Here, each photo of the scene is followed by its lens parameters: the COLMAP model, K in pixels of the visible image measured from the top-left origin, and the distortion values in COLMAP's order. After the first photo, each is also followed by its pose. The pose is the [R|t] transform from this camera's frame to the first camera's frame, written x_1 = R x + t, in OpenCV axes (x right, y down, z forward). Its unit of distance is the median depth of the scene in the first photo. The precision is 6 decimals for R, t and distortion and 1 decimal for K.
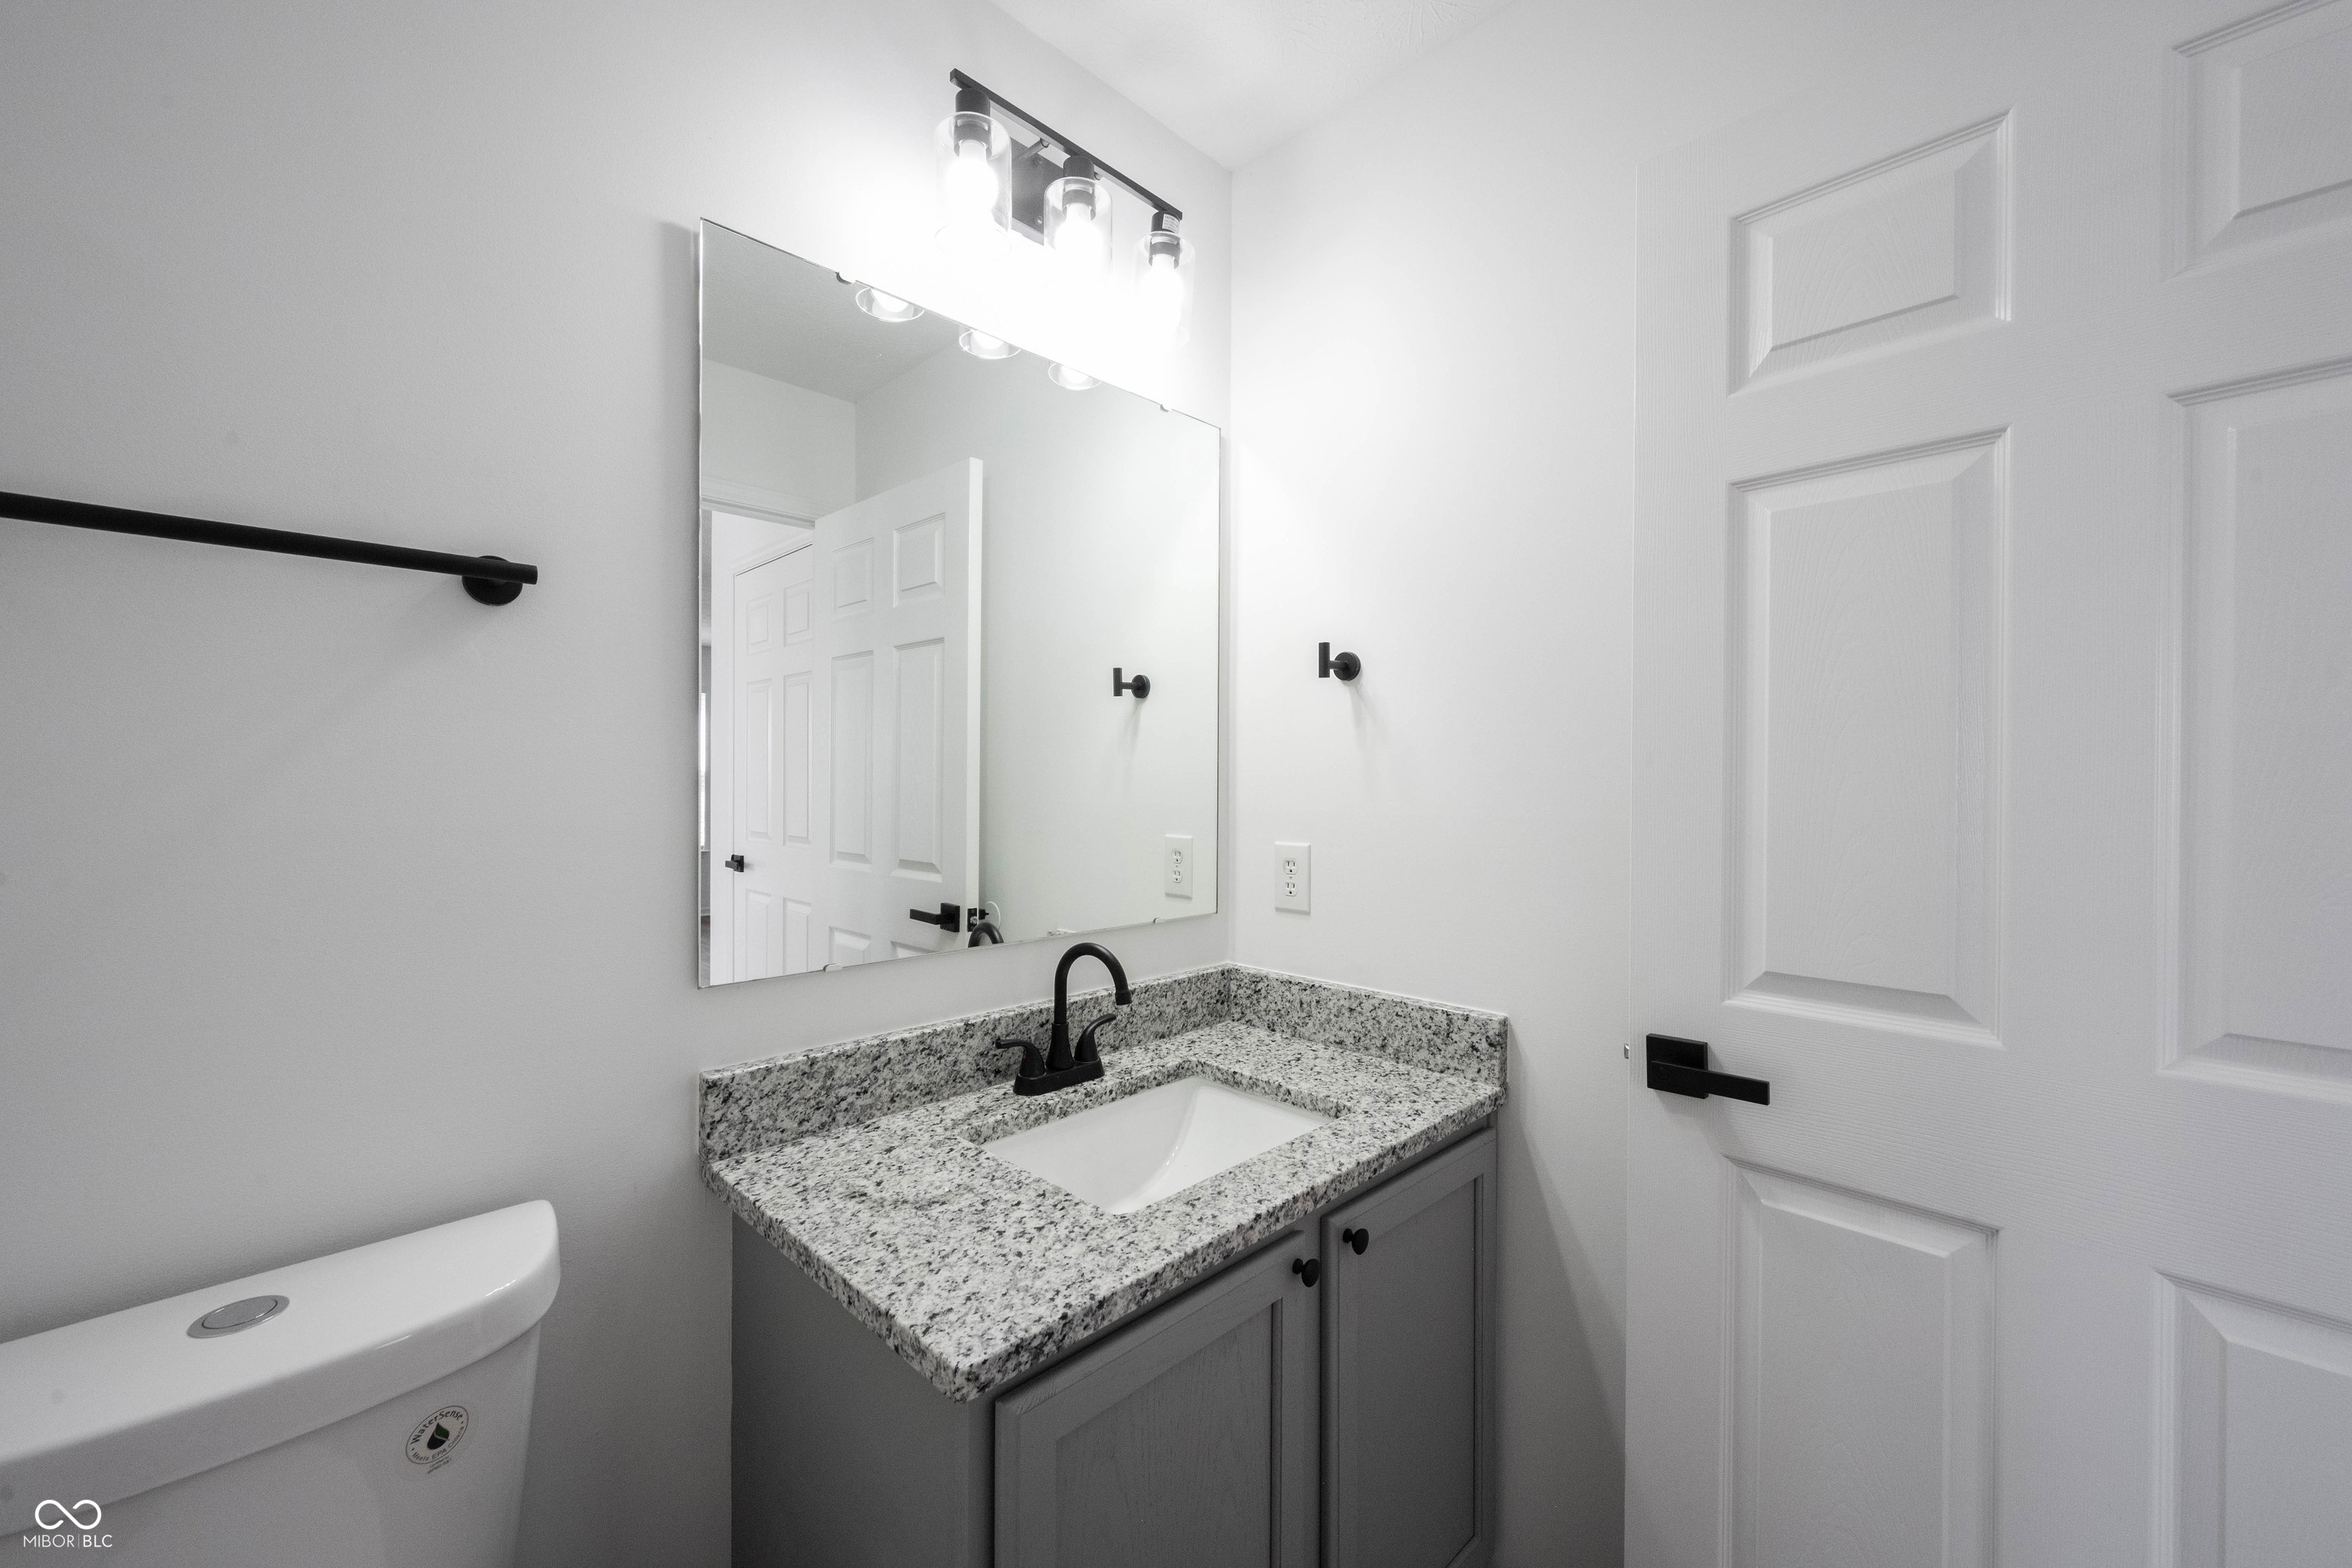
lens RADIAL K [[921.1, 0, 1191.6], [0, 921.1, 793.1], [0, 0, 1]] dist [-0.000951, -0.000181]
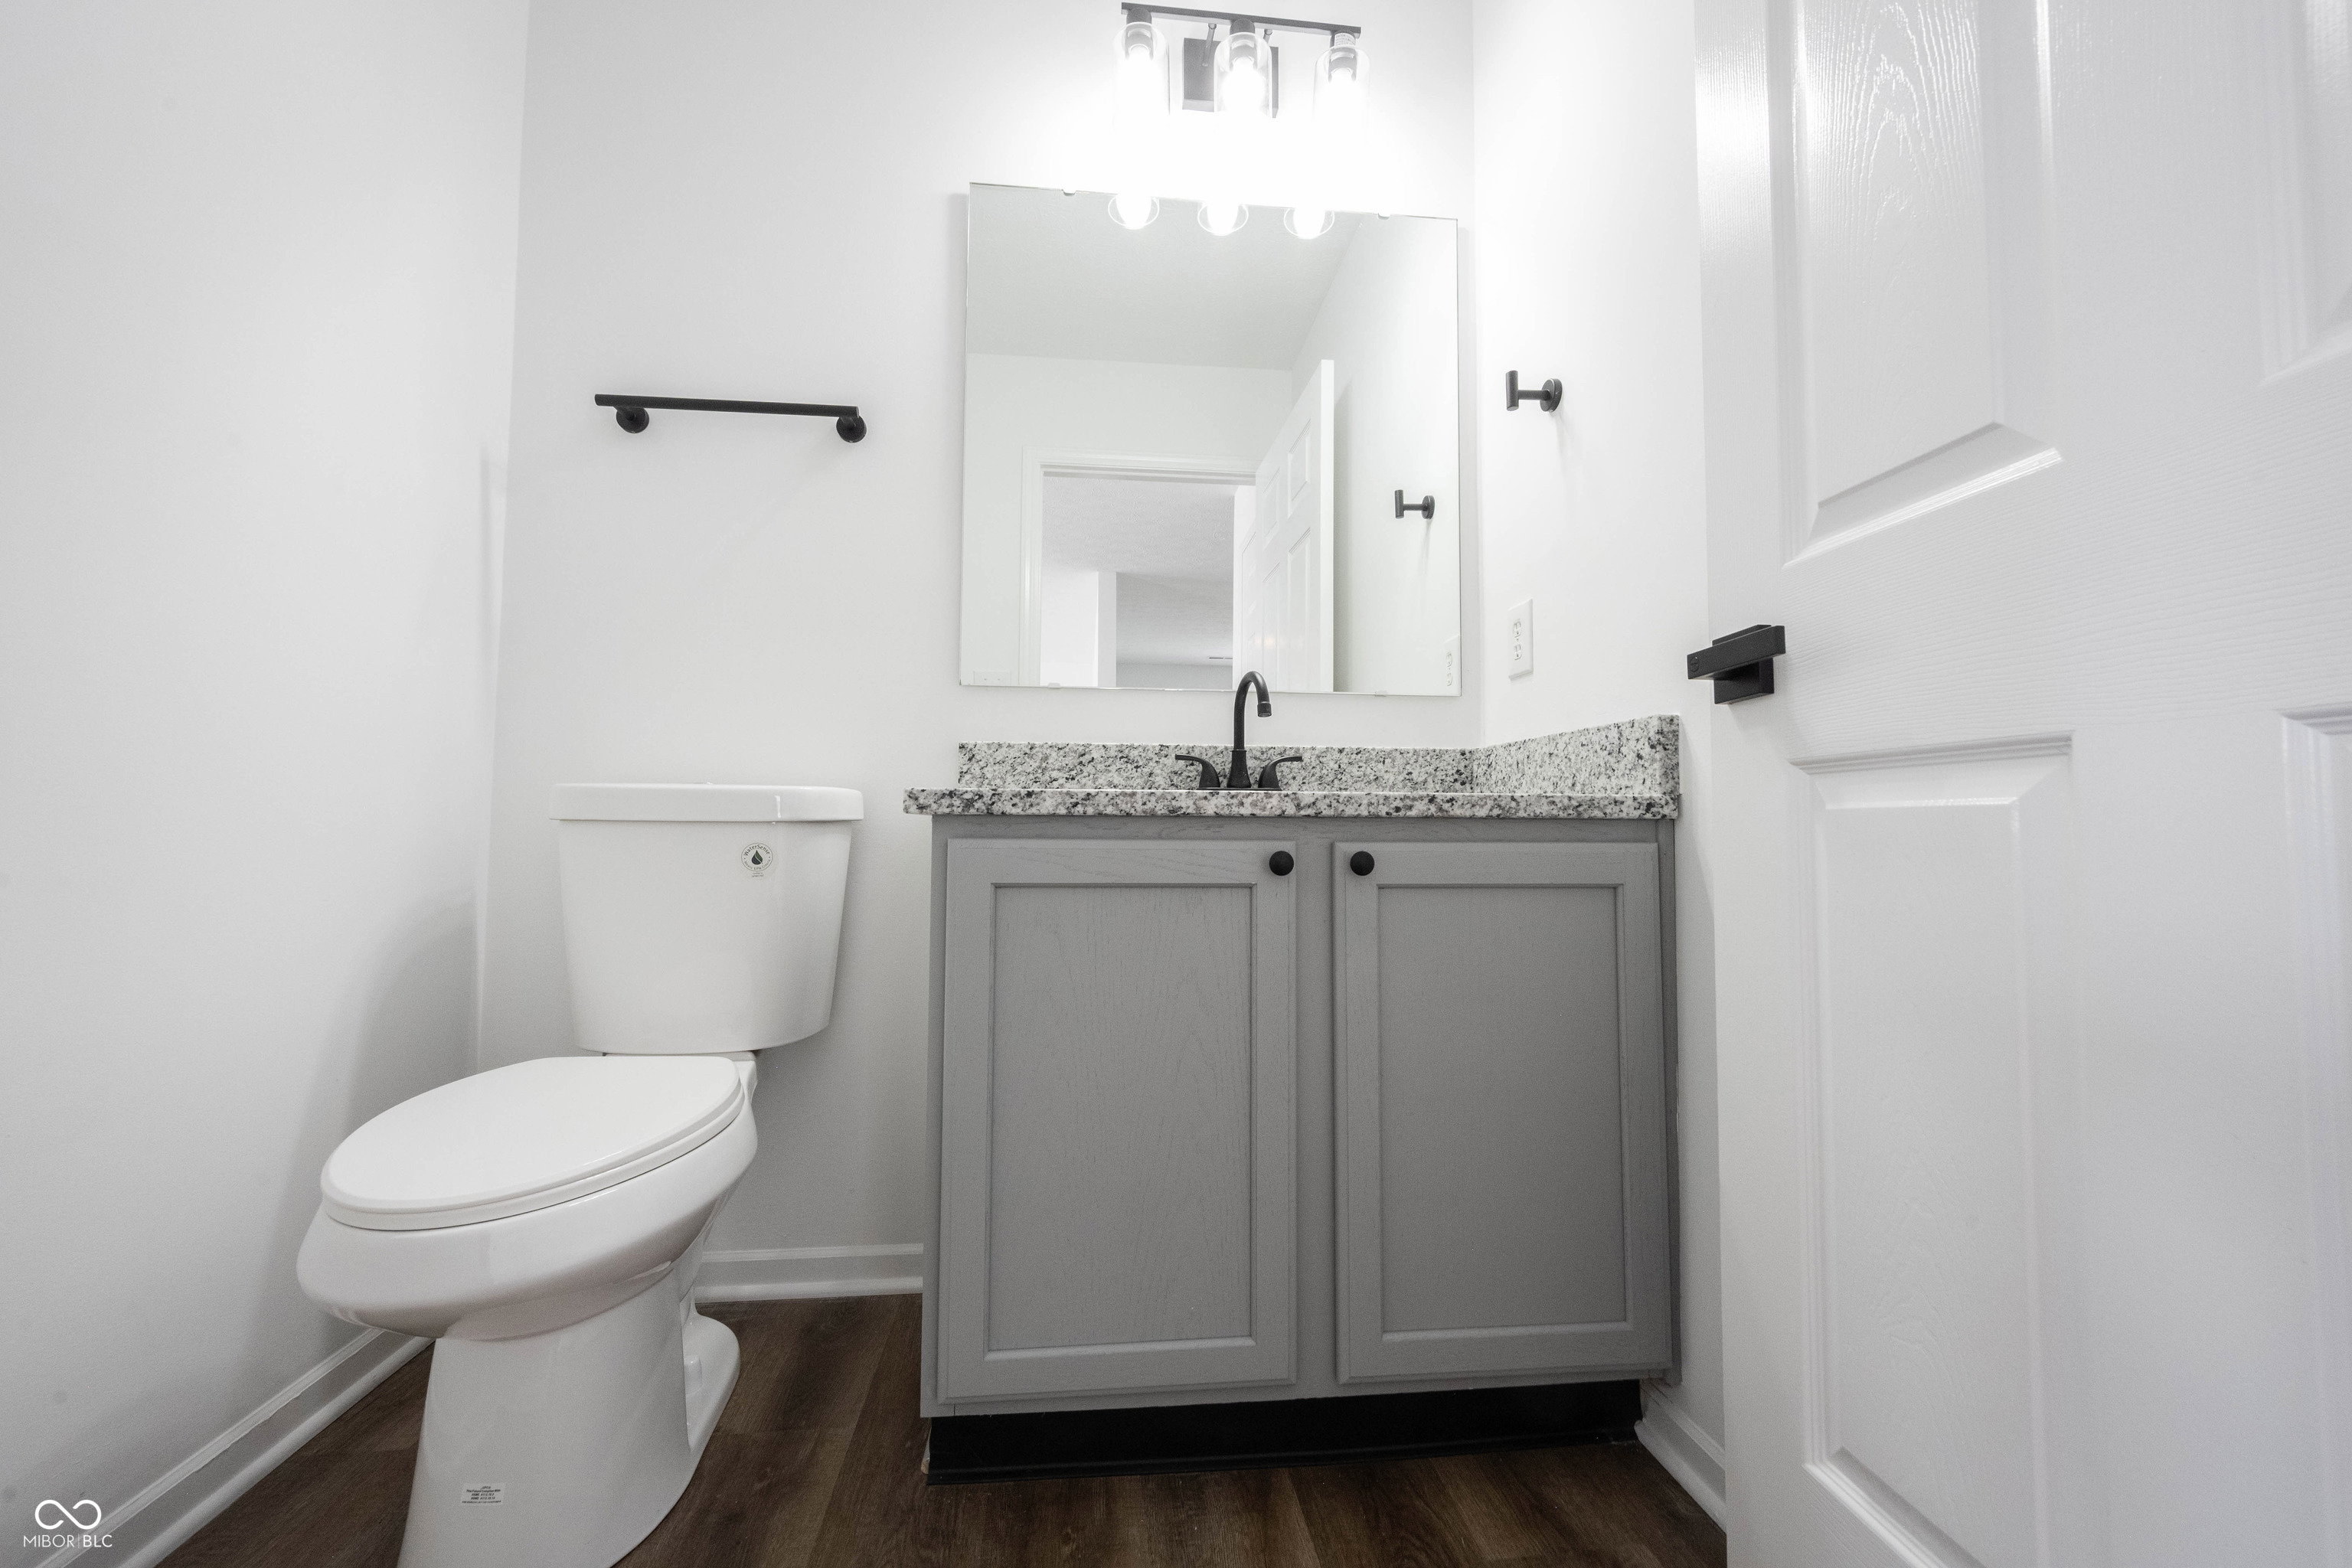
lens RADIAL K [[925.3, 0, 1171.5], [0, 925.3, 777.1], [0, 0, 1]] dist [-0.002465, 0.000101]
pose [[0.771231, -0.035881, -0.635544, 0.567740], [-0.006824, 0.997887, -0.064619, 0.389687], [0.636519, 0.054173, 0.769356, 0.072108]]
